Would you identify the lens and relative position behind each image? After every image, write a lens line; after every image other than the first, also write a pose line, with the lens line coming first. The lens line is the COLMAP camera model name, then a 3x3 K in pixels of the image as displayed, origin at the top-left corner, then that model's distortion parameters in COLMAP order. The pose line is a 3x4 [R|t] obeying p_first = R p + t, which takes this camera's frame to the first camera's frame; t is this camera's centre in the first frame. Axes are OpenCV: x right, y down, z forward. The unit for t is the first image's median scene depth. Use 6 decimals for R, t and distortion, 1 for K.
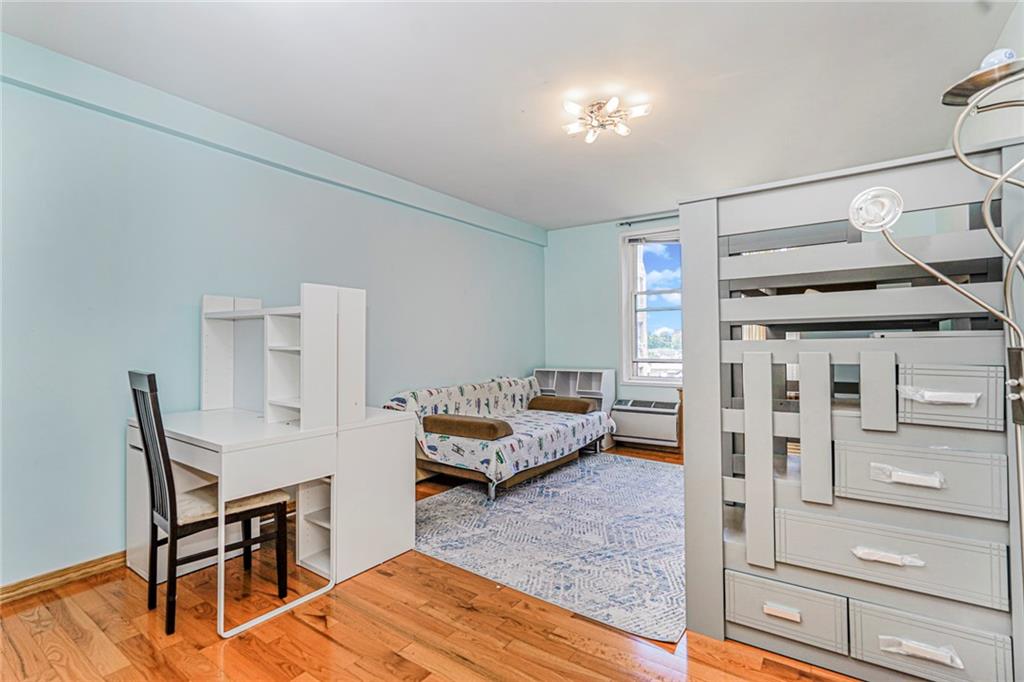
lens RADIAL K [[479.4, 0, 516.2], [0, 479.4, 337.7], [0, 0, 1]] dist [-0.005325, 0.004503]
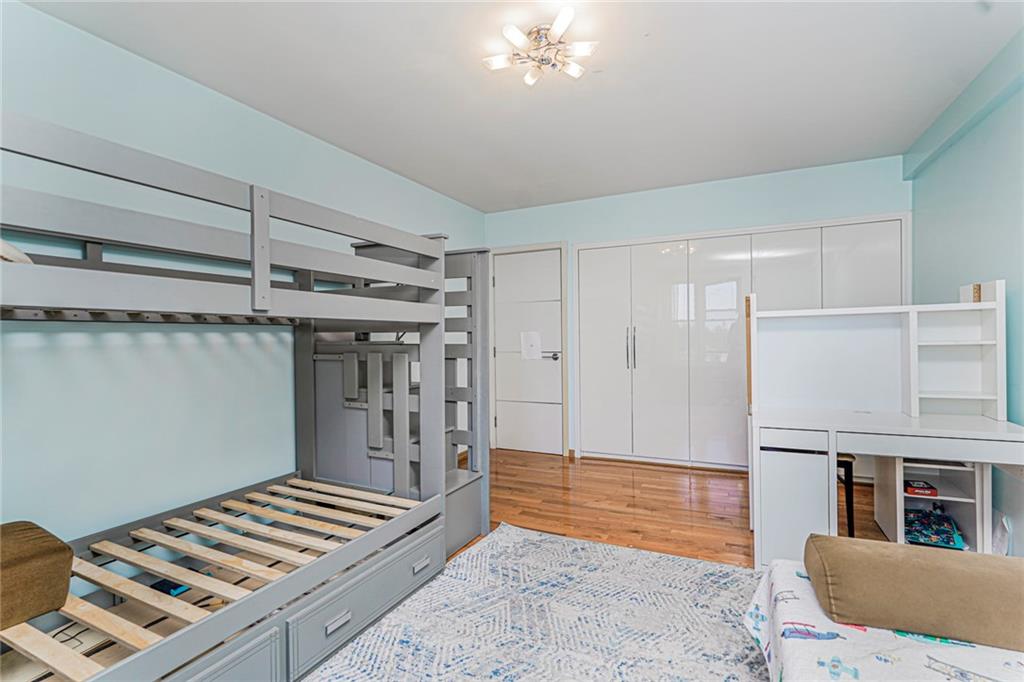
lens RADIAL K [[479.4, 0, 511.5], [0, 479.4, 339.3], [0, 0, 1]] dist [-0.005325, 0.004503]
pose [[-0.988187, 0.015935, -0.152423, 0.264112], [0.017593, 0.999800, -0.009529, 0.003412], [0.152240, -0.012098, -0.988269, 1.305223]]
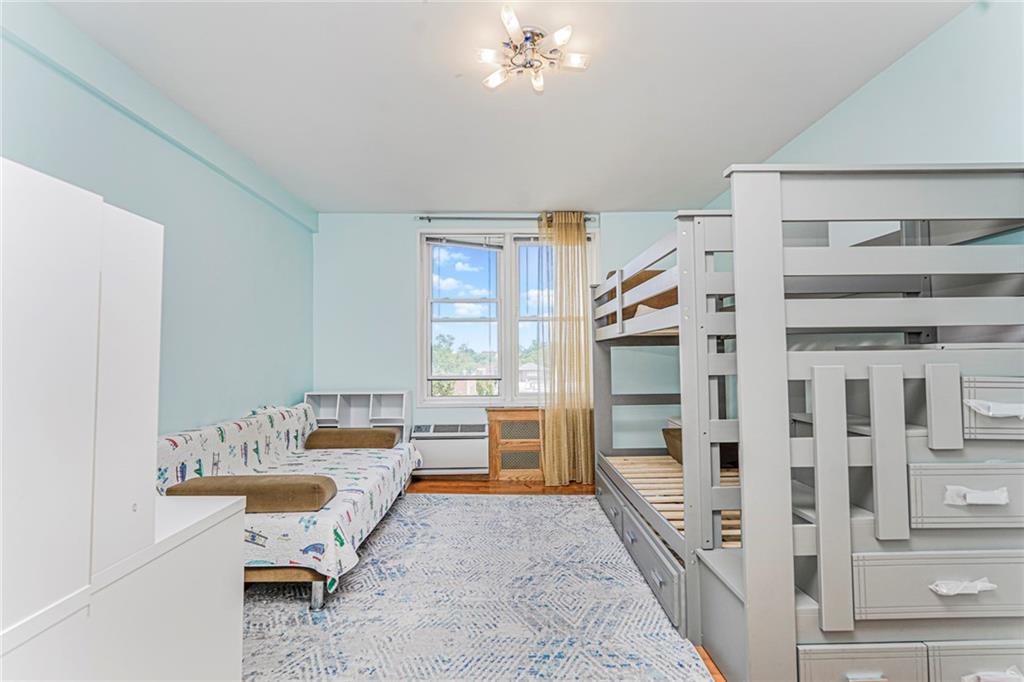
lens RADIAL K [[479.4, 0, 514.2], [0, 479.4, 341.6], [0, 0, 1]] dist [-0.005325, 0.004503]
pose [[0.811430, 0.020840, 0.584078, -0.199228], [-0.005851, 0.999604, -0.027537, 0.006823], [-0.584420, 0.018927, 0.811230, 0.312738]]
